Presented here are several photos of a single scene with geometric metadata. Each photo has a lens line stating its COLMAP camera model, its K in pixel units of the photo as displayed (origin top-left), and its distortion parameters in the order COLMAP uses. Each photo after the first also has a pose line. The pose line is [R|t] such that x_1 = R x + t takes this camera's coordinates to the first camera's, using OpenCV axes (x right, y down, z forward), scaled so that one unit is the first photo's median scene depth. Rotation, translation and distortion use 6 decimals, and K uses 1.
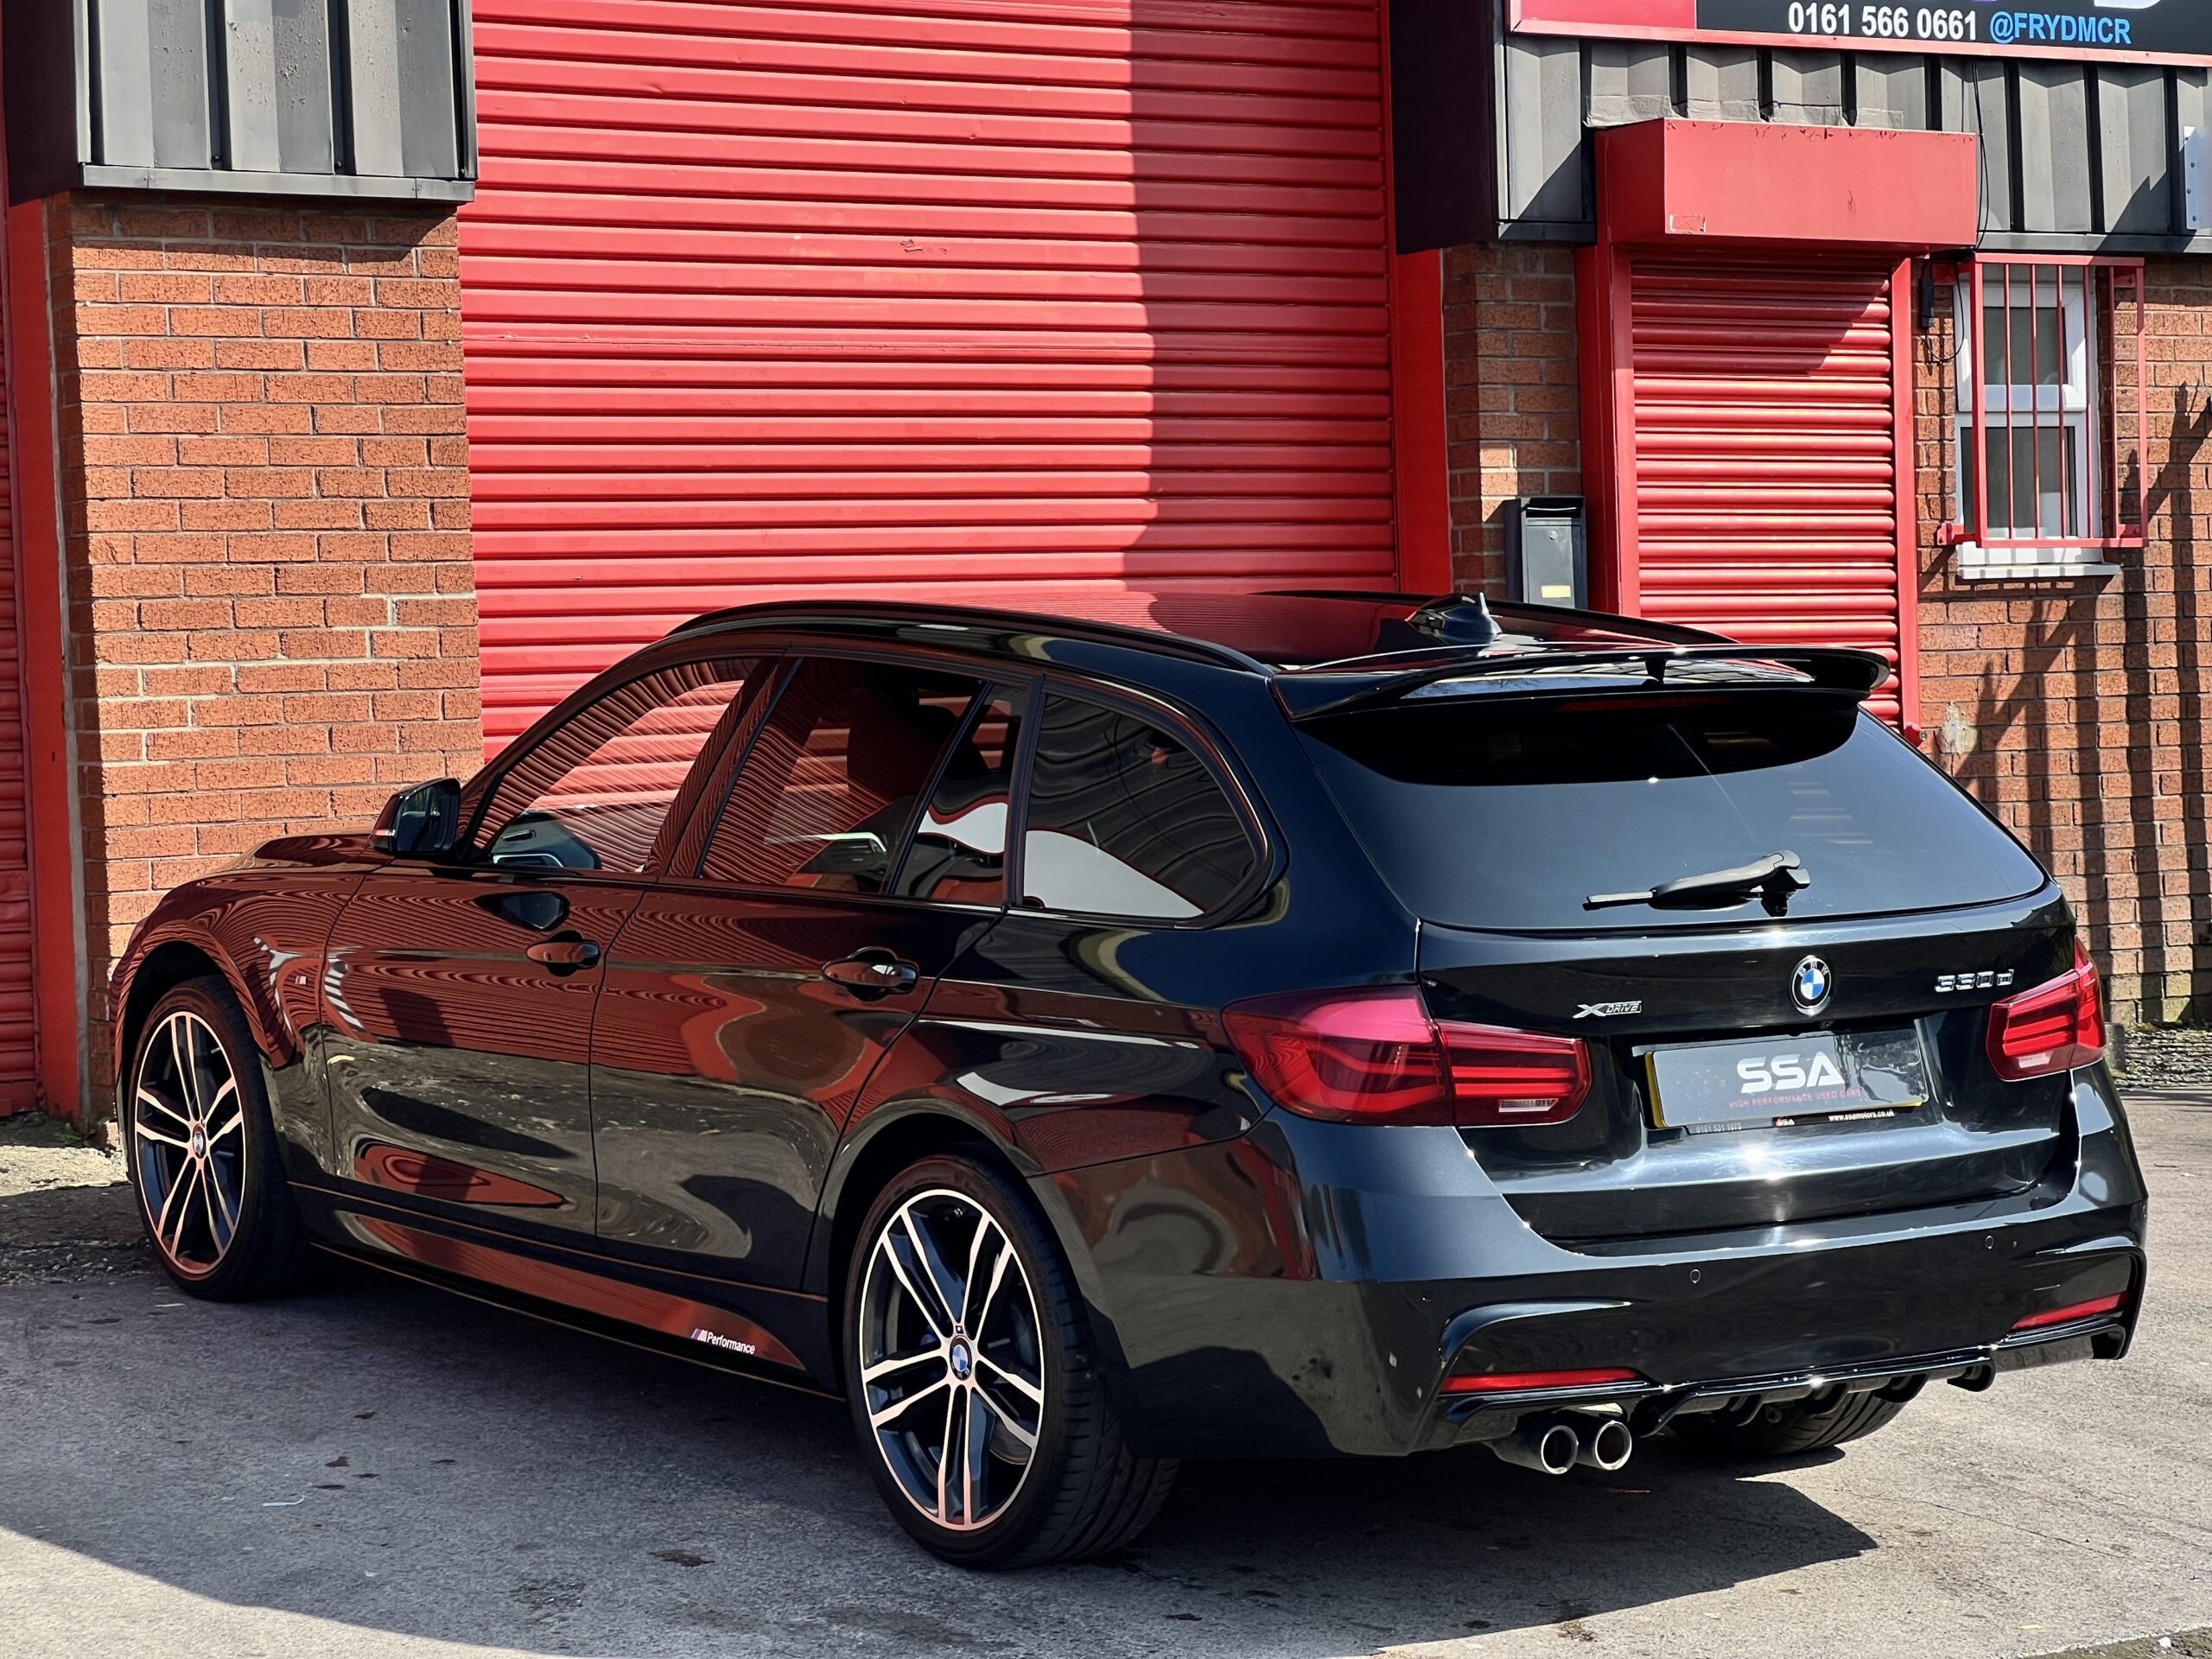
lens RADIAL K [[5019.9, 0, 1152.7], [0, 5019.9, 785.0], [0, 0, 1]] dist [0.220917, 0.000000]
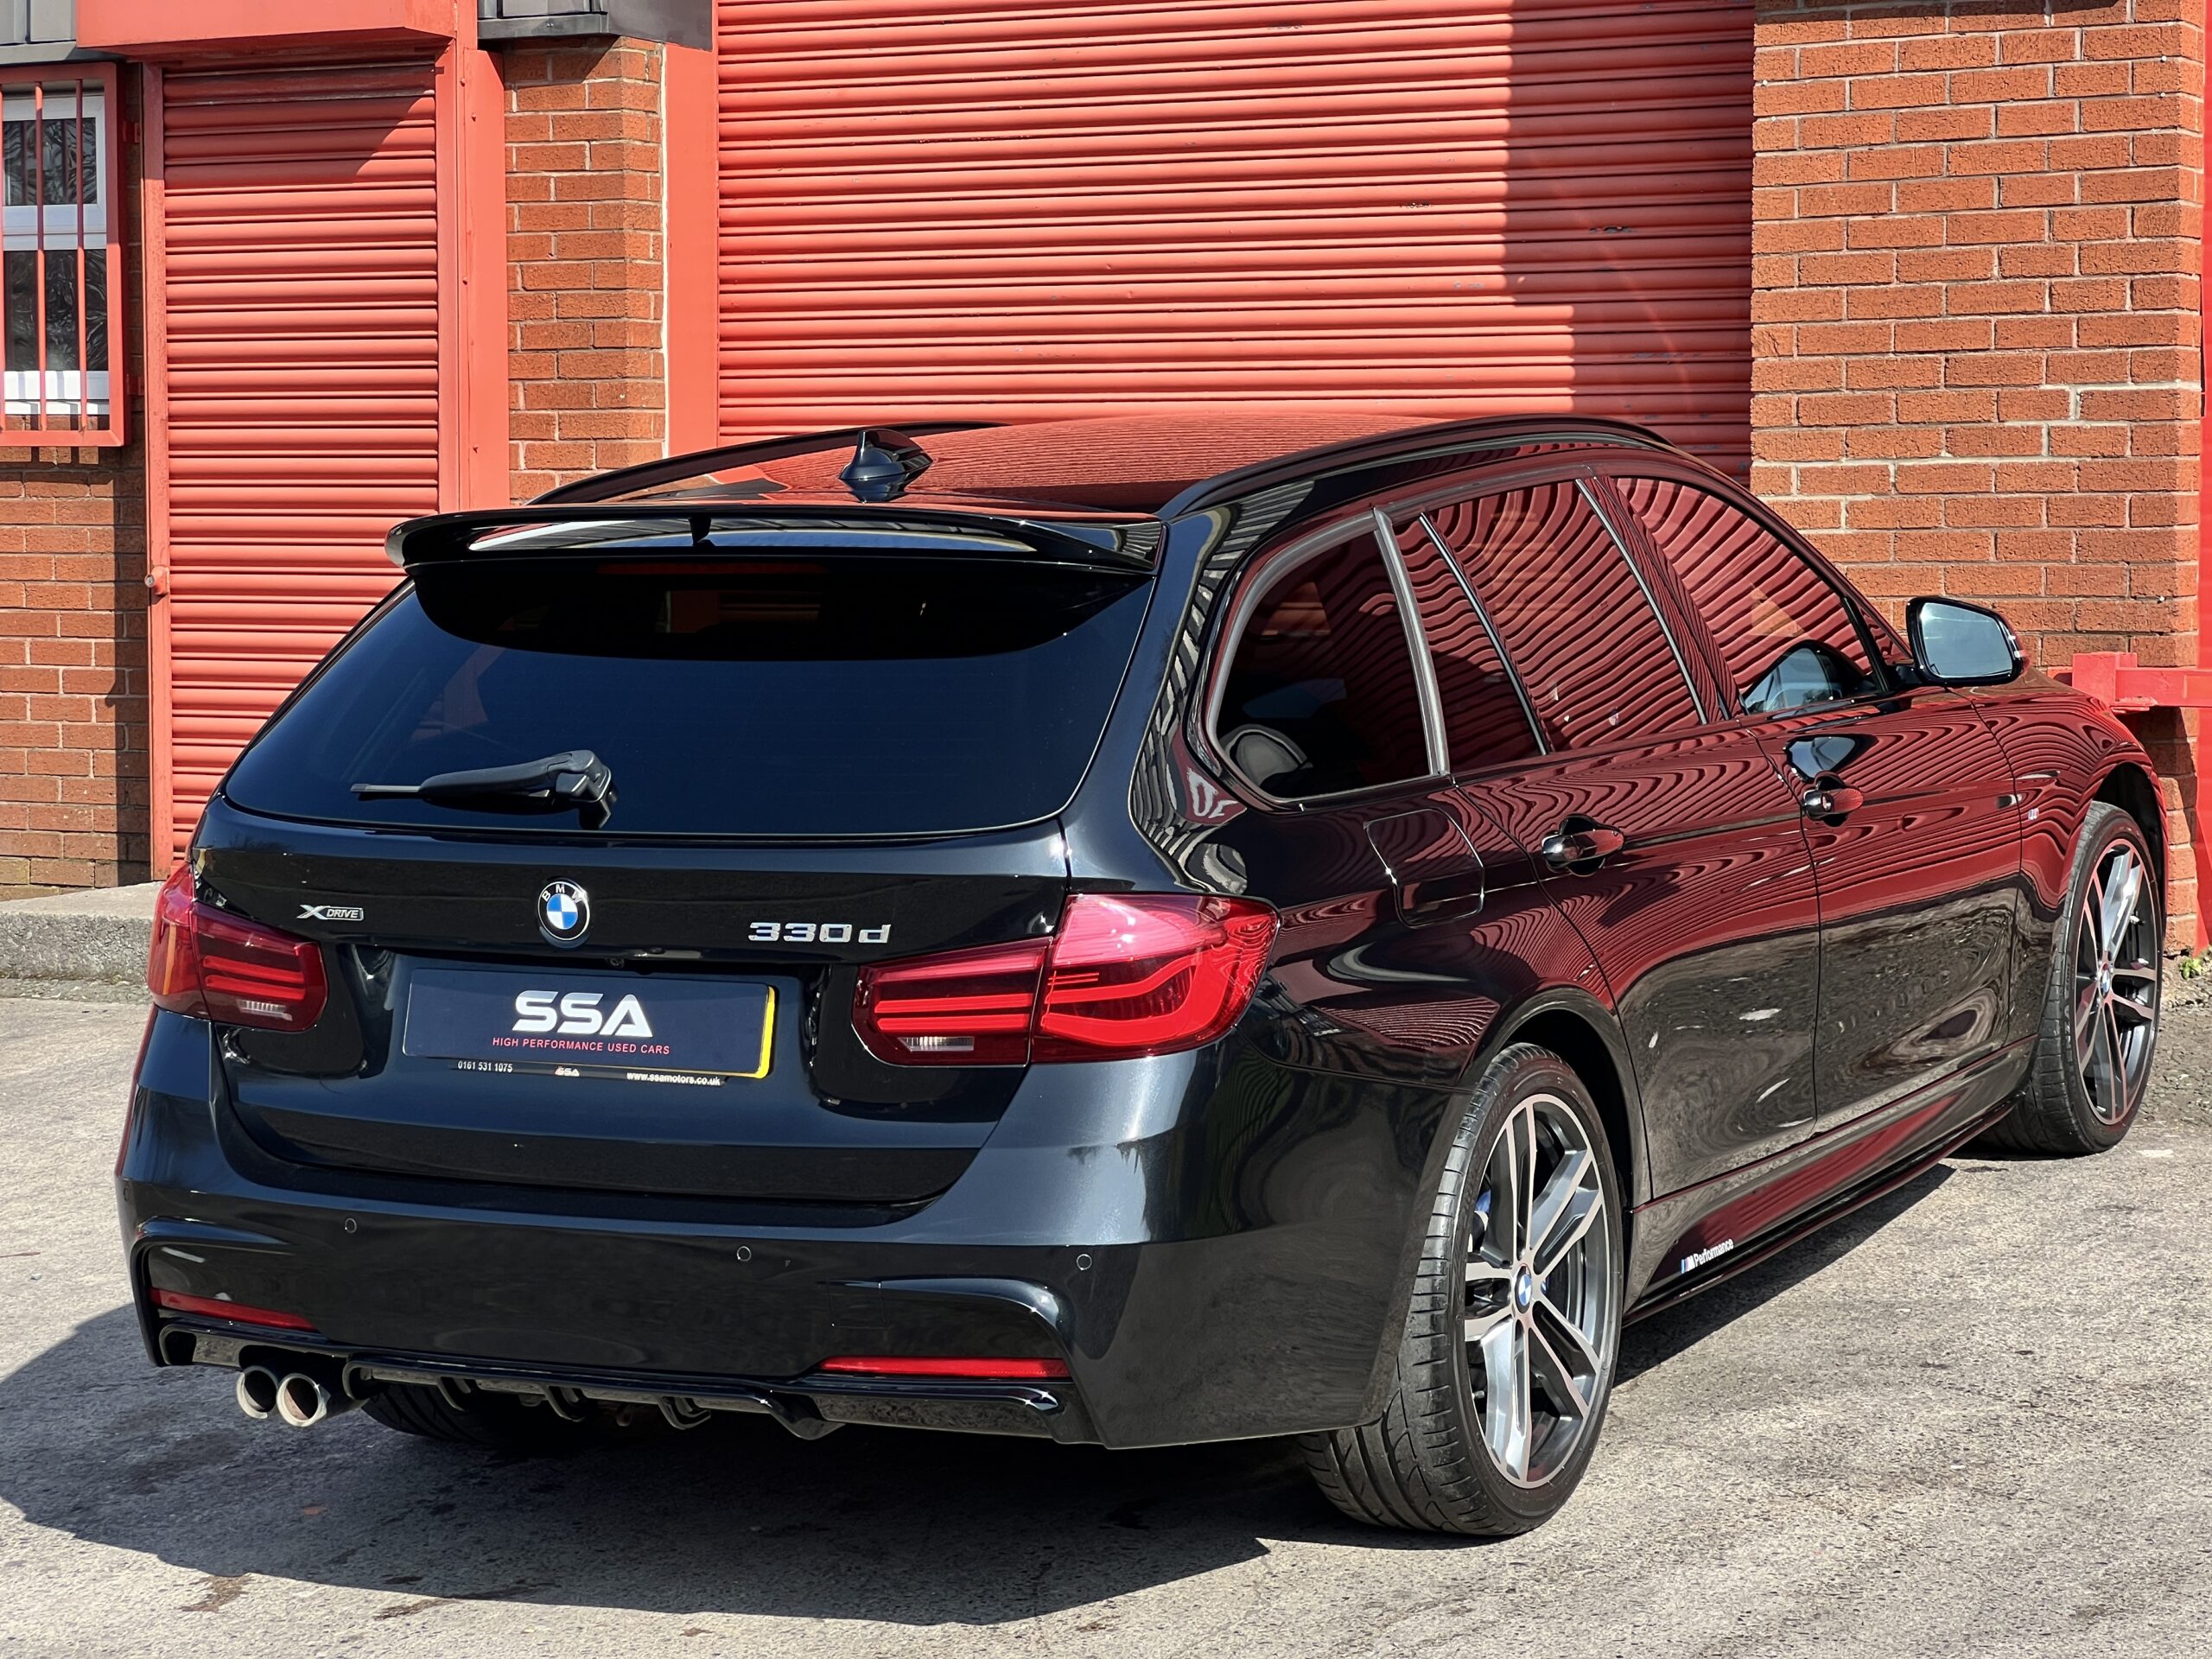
lens RADIAL K [[5019.9, 0, 1090.1], [0, 5019.9, 821.9], [0, 0, 1]] dist [0.220917, 0.000000]
pose [[0.465696, 0.083290, -0.881016, 0.571326], [-0.026137, 0.996421, 0.080384, -0.028535], [0.884559, -0.014408, 0.466206, 0.429034]]
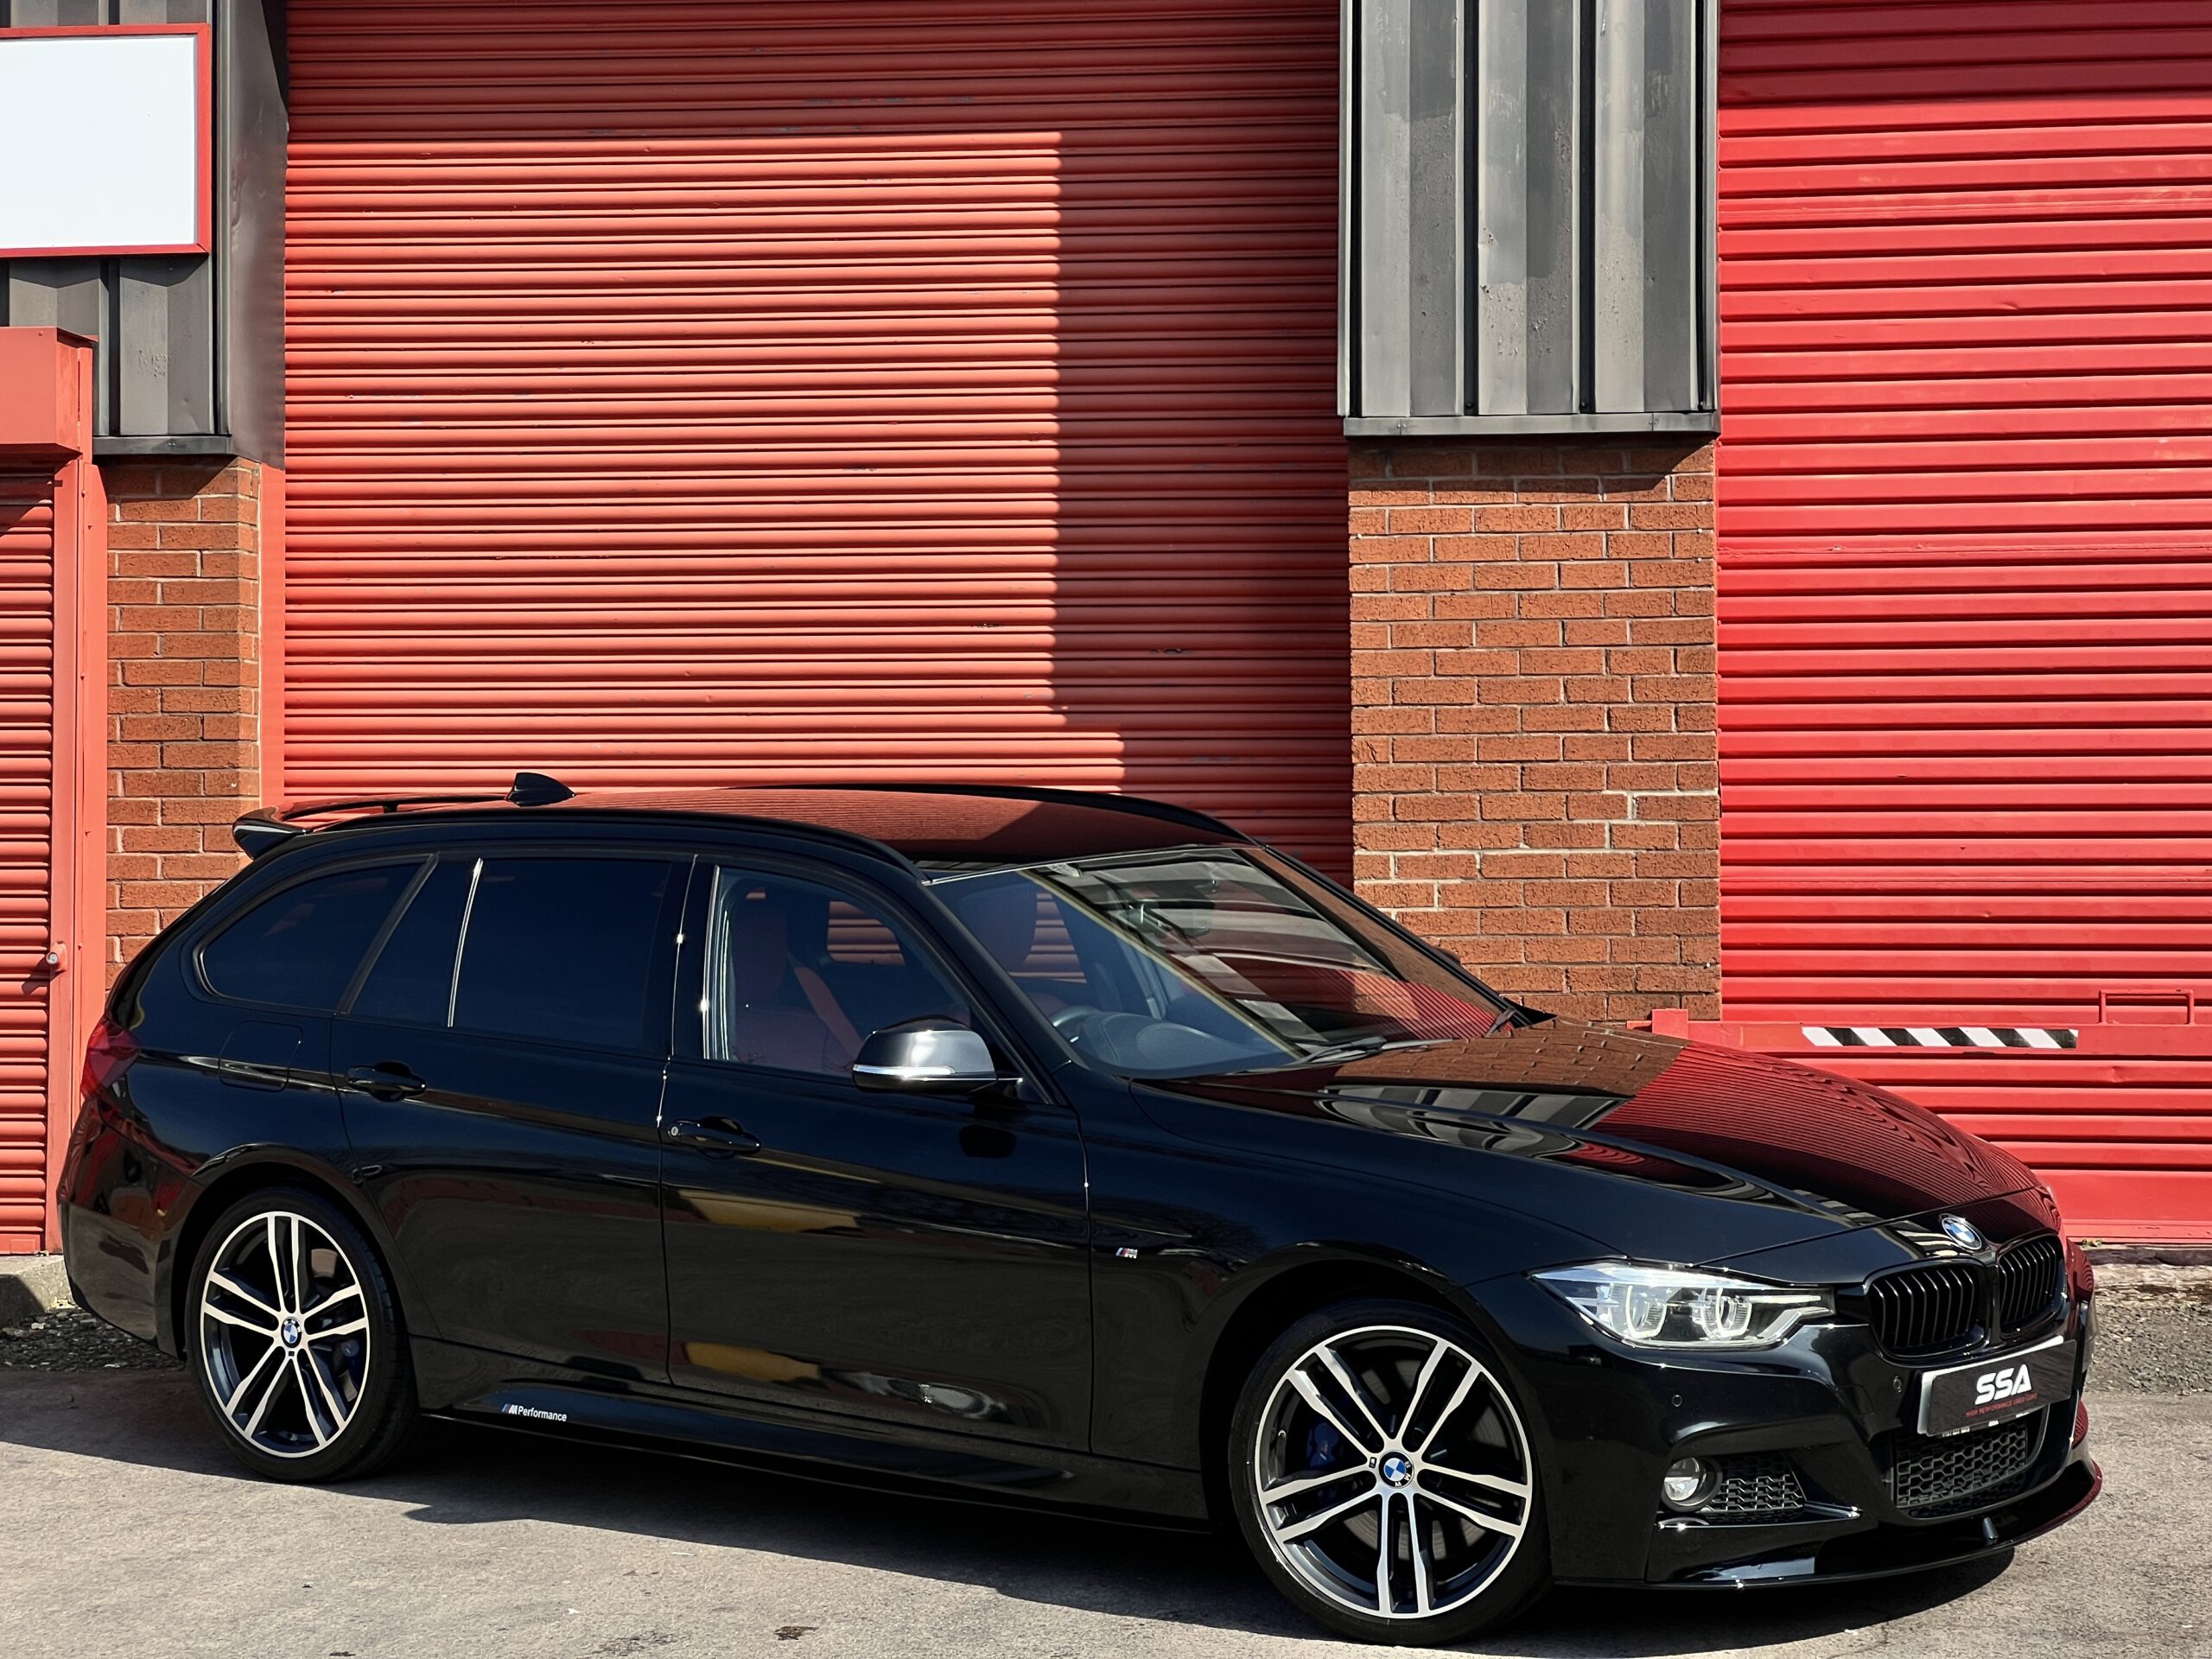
lens RADIAL K [[5019.9, 0, 1101.0], [0, 5019.9, 758.4], [0, 0, 1]] dist [0.220917, 0.000000]
pose [[0.758843, 0.011384, -0.651174, 0.477569], [-0.032003, 0.999291, -0.019826, -0.019620], [0.650486, 0.035884, 0.758670, 0.096126]]
